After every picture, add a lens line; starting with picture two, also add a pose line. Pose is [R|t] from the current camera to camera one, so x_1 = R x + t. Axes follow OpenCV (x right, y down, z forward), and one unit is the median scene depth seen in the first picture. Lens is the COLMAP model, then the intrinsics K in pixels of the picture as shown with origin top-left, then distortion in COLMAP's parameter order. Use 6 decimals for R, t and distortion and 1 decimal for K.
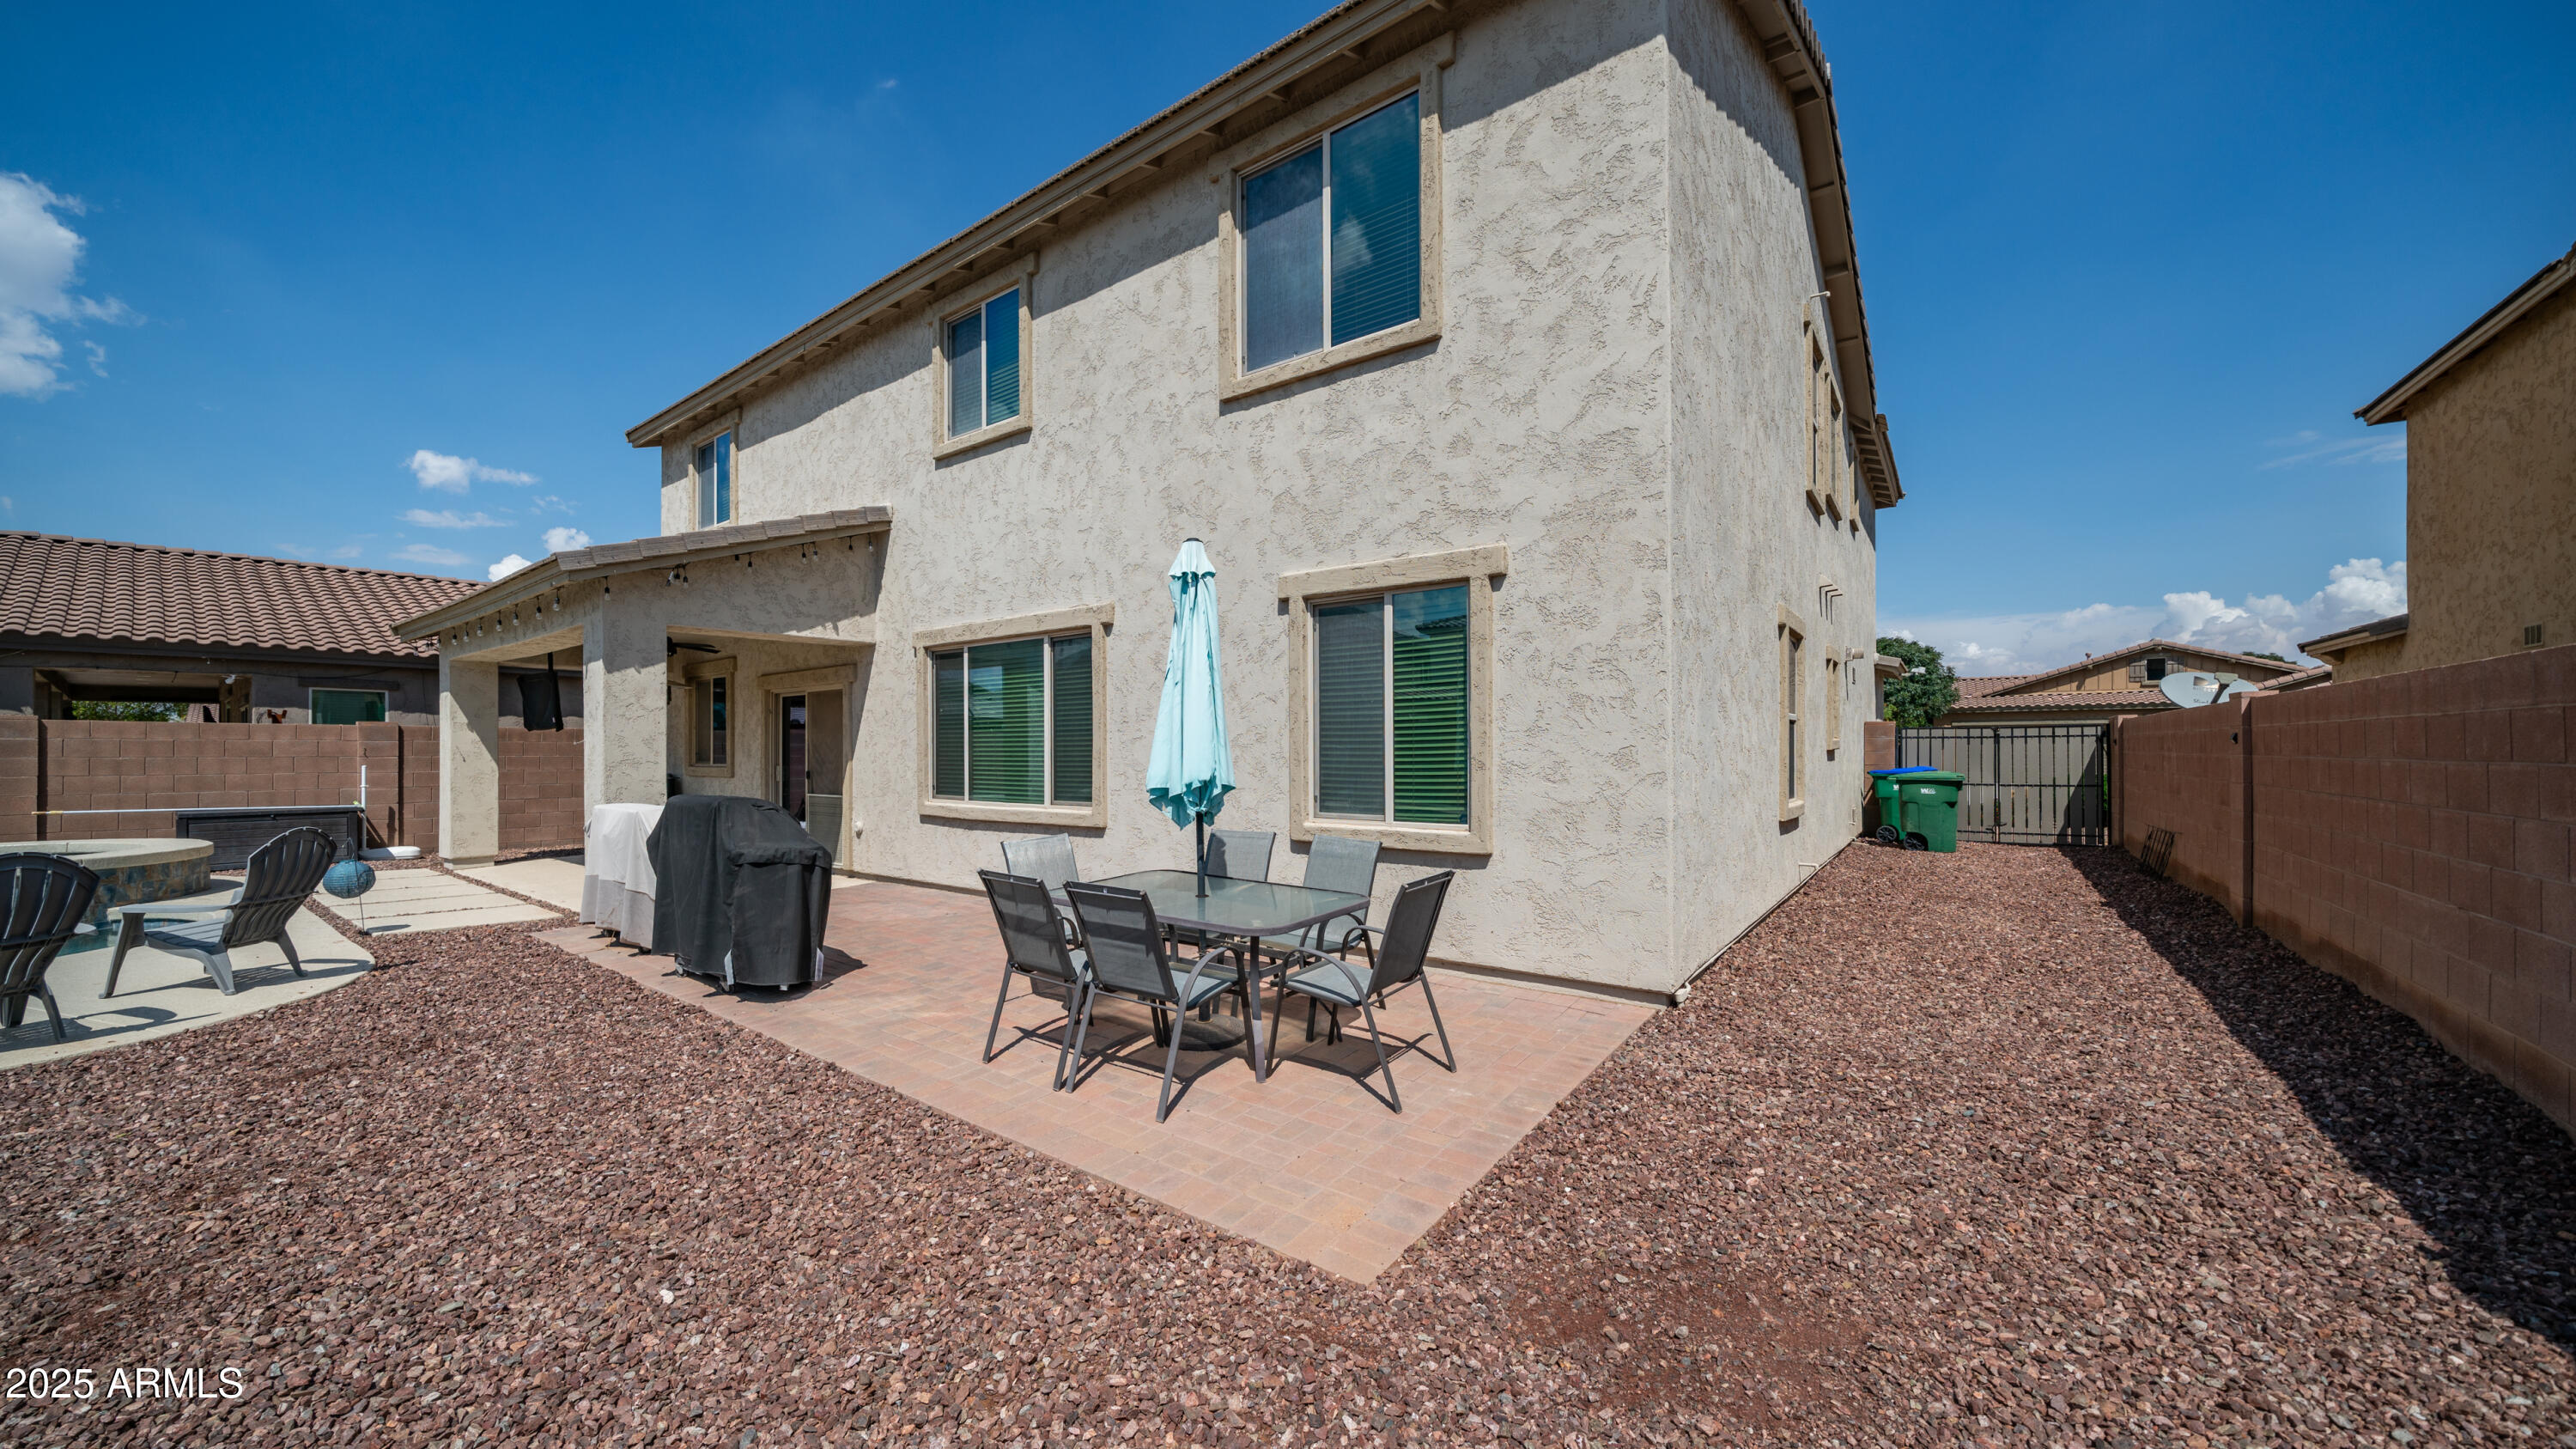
lens RADIAL K [[915.8, 0, 1238.0], [0, 915.8, 749.1], [0, 0, 1]] dist [-0.002733, -0.001084]
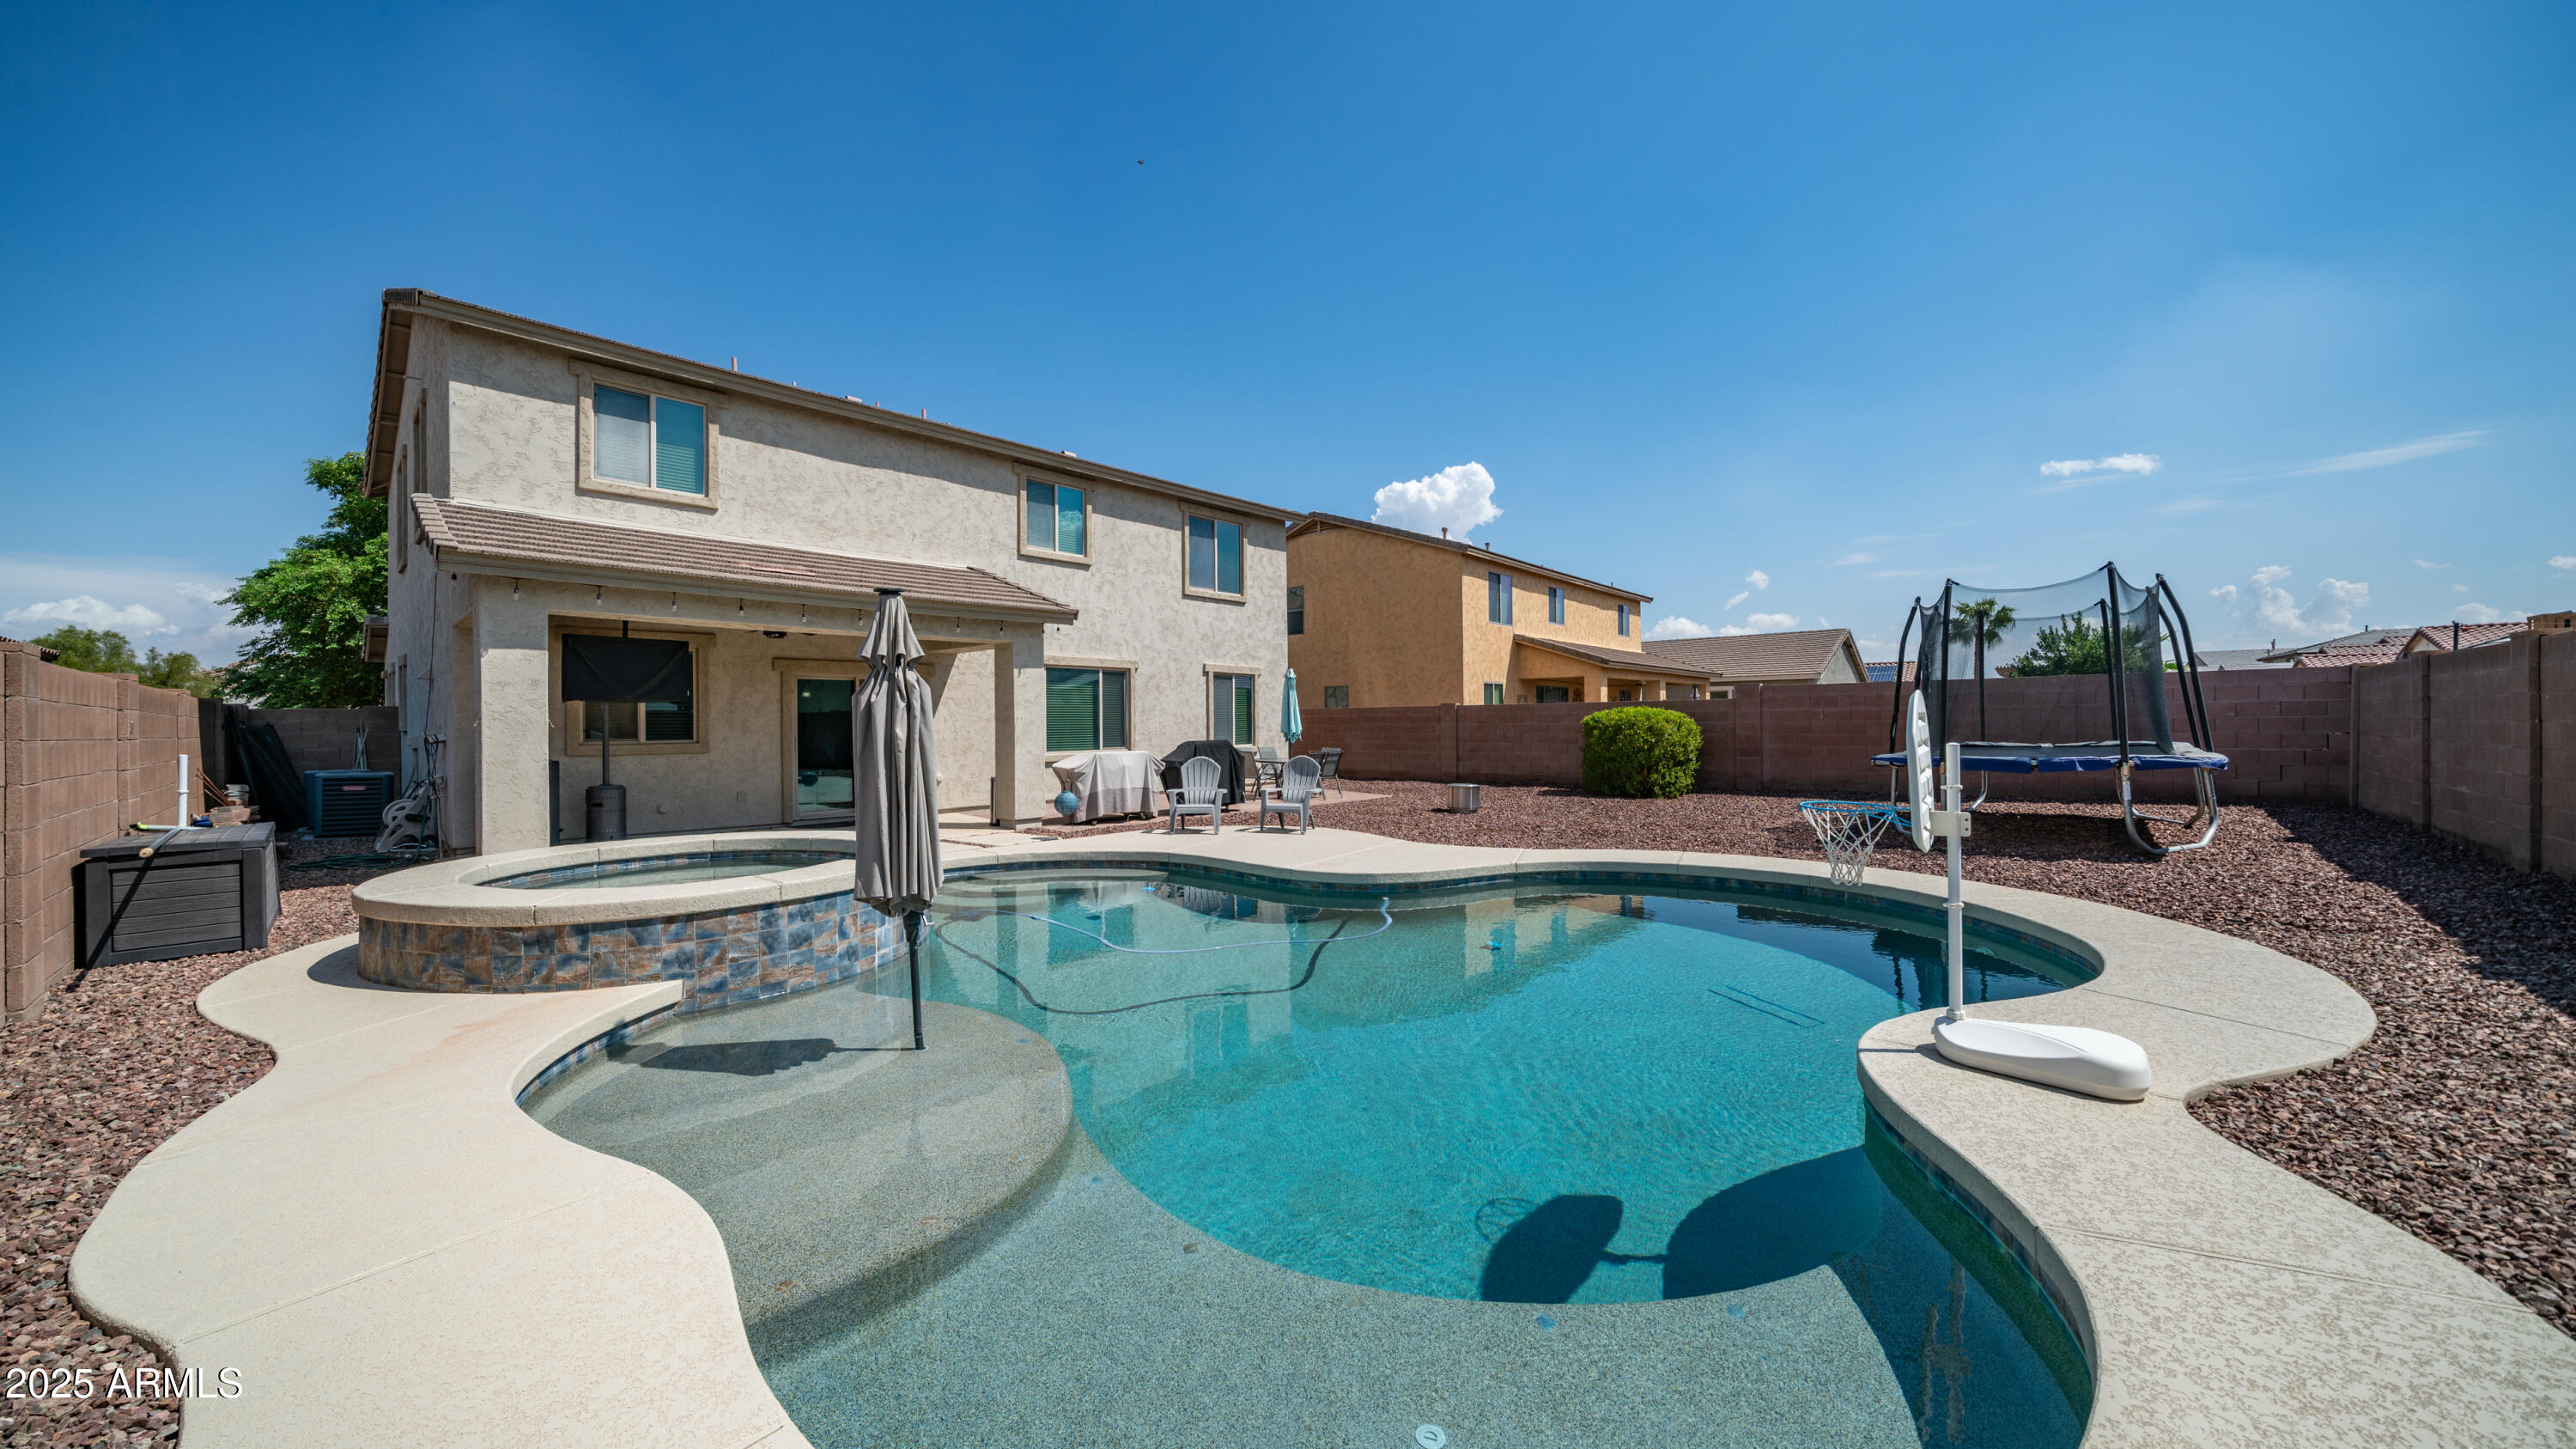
lens RADIAL K [[915.8, 0, 1246.8], [0, 915.8, 746.3], [0, 0, 1]] dist [-0.002733, -0.001084]
pose [[0.092319, -0.027431, 0.995352, -2.436279], [0.004614, 0.999622, 0.027121, -0.001431], [-0.995719, 0.002089, 0.092411, 0.507167]]
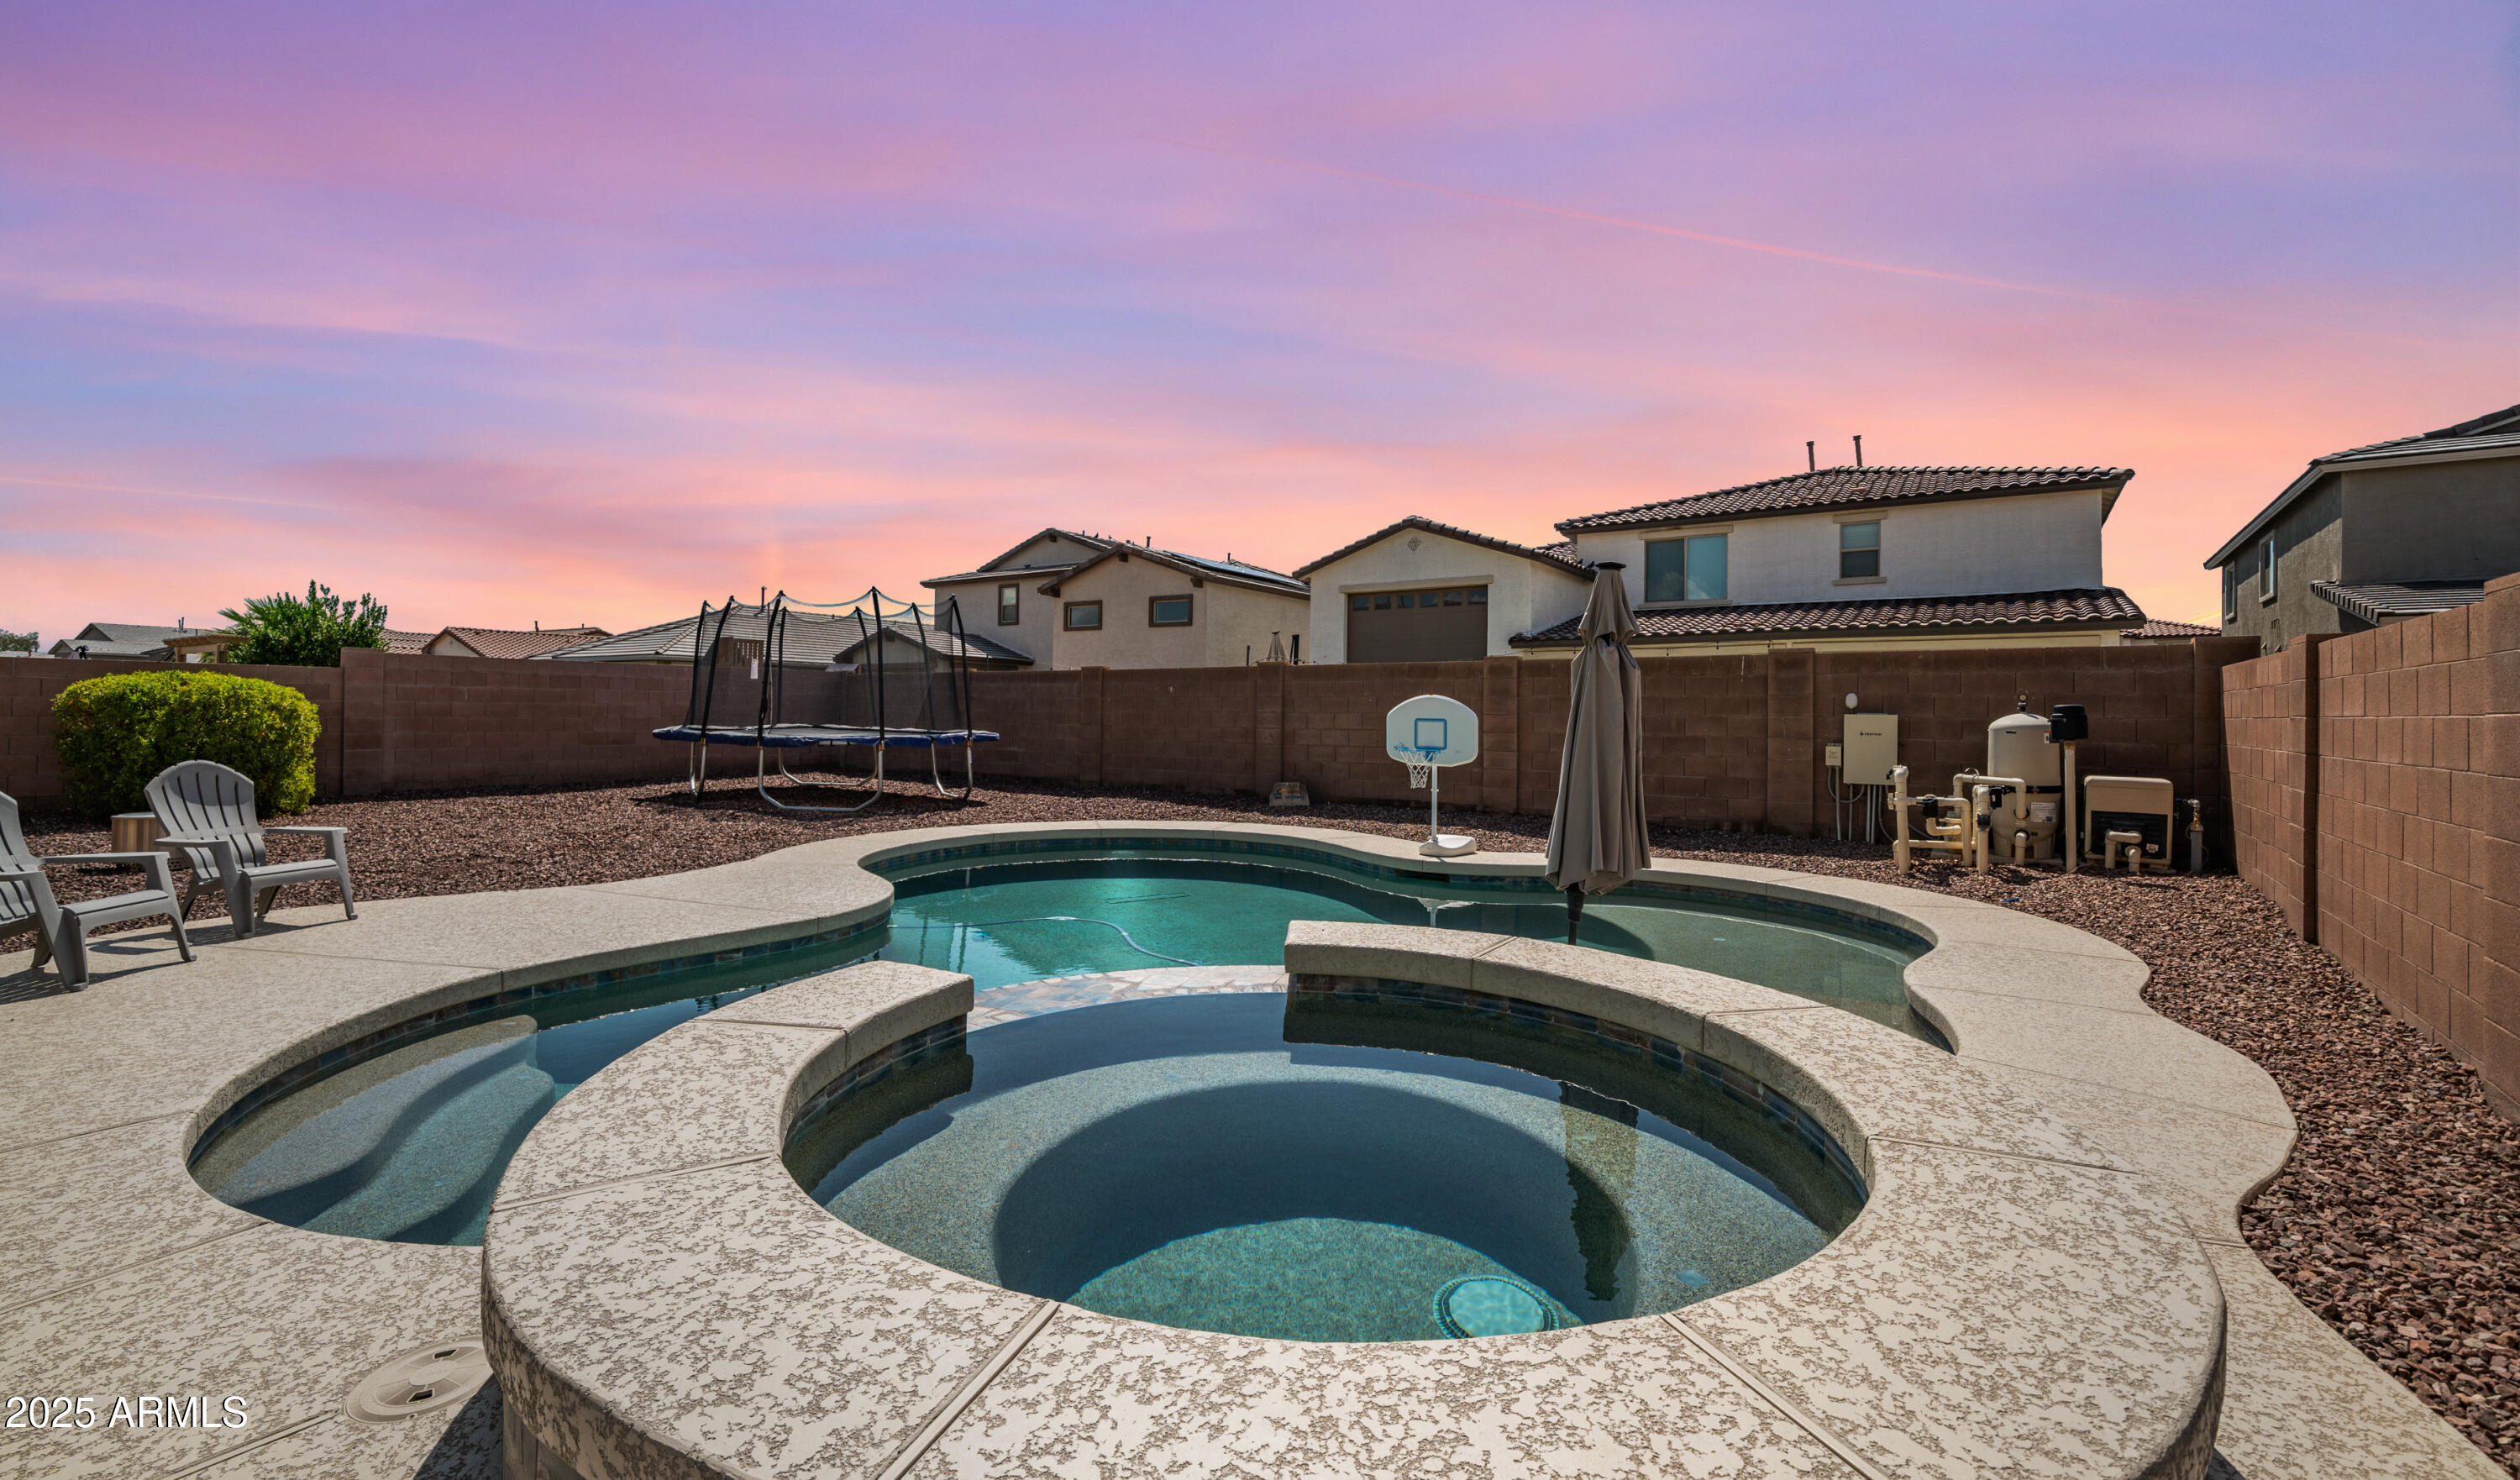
lens RADIAL K [[1060.4, 0, 1255.9], [0, 1060.4, 699.3], [0, 0, 1]] dist [-0.004445, -0.000843]
pose [[-0.997612, -0.011443, -0.068117, -1.540121], [-0.010261, 0.999791, -0.017674, 0.019318], [0.068306, -0.016933, -0.997521, 1.457084]]
